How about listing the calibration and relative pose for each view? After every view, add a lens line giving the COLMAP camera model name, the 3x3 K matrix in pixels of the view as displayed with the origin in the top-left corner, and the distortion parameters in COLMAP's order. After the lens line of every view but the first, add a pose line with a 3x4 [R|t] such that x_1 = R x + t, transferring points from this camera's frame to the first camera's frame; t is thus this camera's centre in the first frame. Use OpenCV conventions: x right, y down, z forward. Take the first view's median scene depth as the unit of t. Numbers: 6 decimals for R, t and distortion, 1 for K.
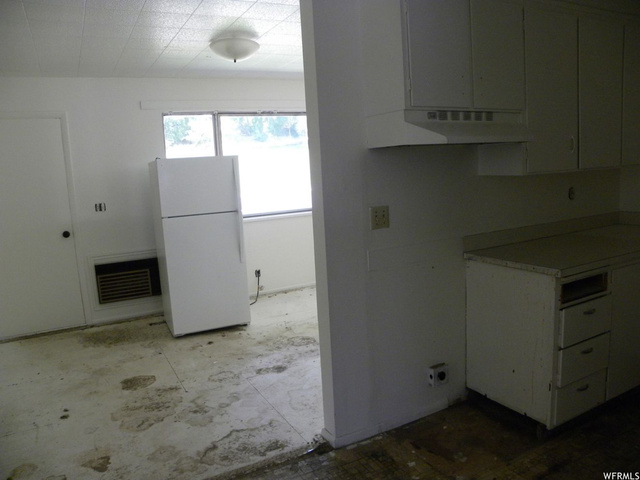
lens RADIAL K [[486.1, 0, 322.9], [0, 486.1, 239.3], [0, 0, 1]] dist [-0.153922, 0.090926]
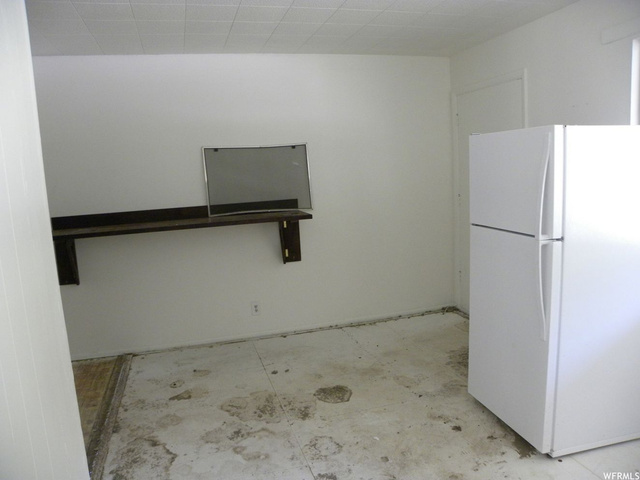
lens RADIAL K [[486.1, 0, 321.7], [0, 486.1, 243.4], [0, 0, 1]] dist [-0.153922, 0.090926]
pose [[-0.208616, 0.211968, -0.954751, 0.535958], [-0.082691, 0.968911, 0.233180, -0.236640], [0.974496, 0.127594, -0.184603, 1.382872]]
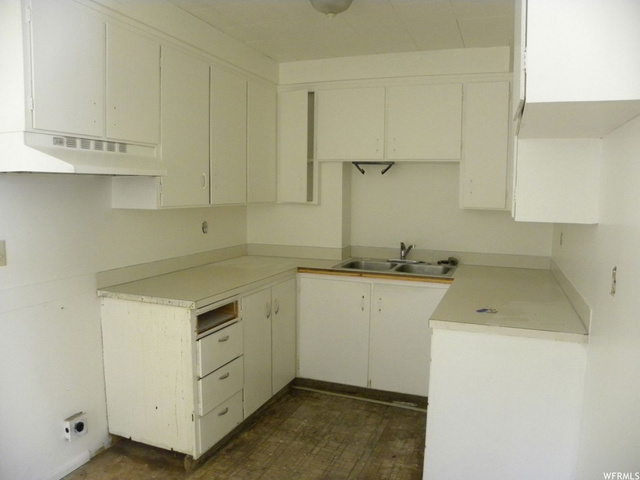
lens RADIAL K [[486.1, 0, 321.7], [0, 486.1, 240.3], [0, 0, 1]] dist [-0.153922, 0.090926]
pose [[0.755734, 0.000841, 0.654878, 0.022194], [0.042806, 0.997797, -0.050680, -0.003162], [-0.653478, 0.066333, 0.754034, 0.013134]]
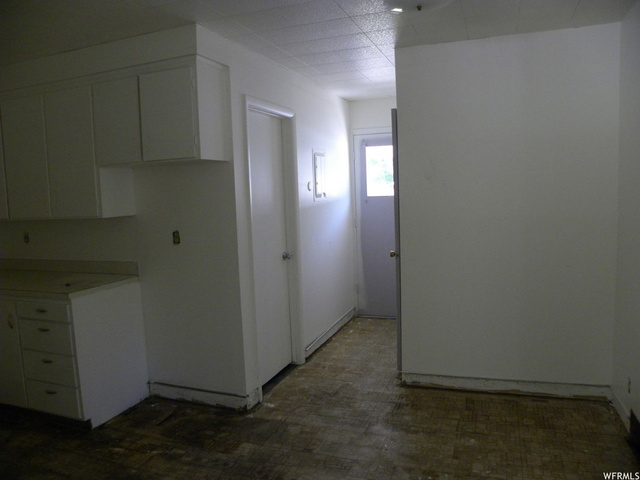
lens RADIAL K [[486.1, 0, 321.1], [0, 486.1, 241.9], [0, 0, 1]] dist [-0.153922, 0.090926]
pose [[-0.657920, 0.000898, 0.753087, -0.505236], [0.185642, 0.969333, 0.161027, -0.083867], [-0.729848, 0.245748, -0.637910, 0.706652]]
